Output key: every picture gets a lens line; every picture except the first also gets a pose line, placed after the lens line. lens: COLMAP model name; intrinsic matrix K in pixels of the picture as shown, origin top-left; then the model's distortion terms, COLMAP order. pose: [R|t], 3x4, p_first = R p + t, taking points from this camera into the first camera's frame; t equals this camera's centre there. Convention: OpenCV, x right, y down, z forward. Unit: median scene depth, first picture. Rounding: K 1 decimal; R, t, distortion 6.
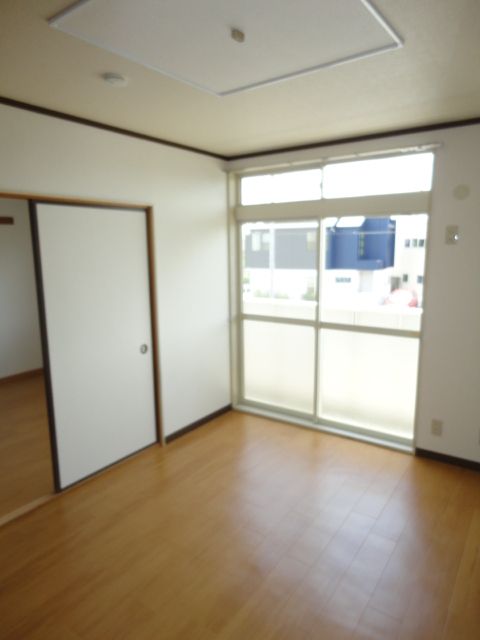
lens RADIAL K [[435.1, 0, 237.0], [0, 435.1, 316.7], [0, 0, 1]] dist [0.000841, -0.000253]
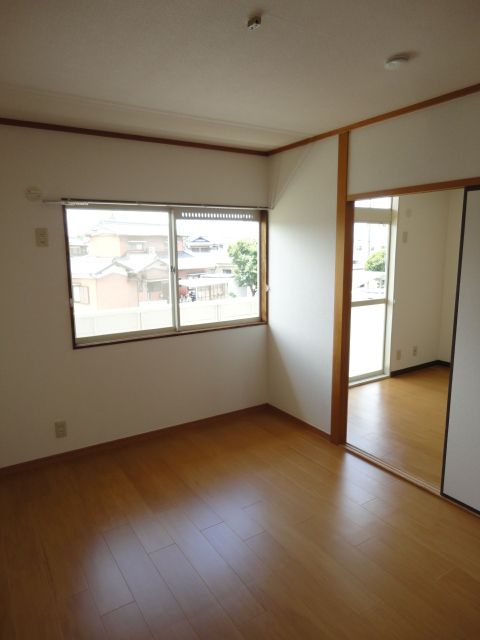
lens RADIAL K [[435.1, 0, 239.6], [0, 435.1, 323.1], [0, 0, 1]] dist [0.000841, -0.000253]
pose [[0.351775, -0.148086, 0.924297, -0.171345], [0.148720, 0.983708, 0.101004, -0.016347], [-0.924195, 0.101930, 0.368067, 0.128135]]
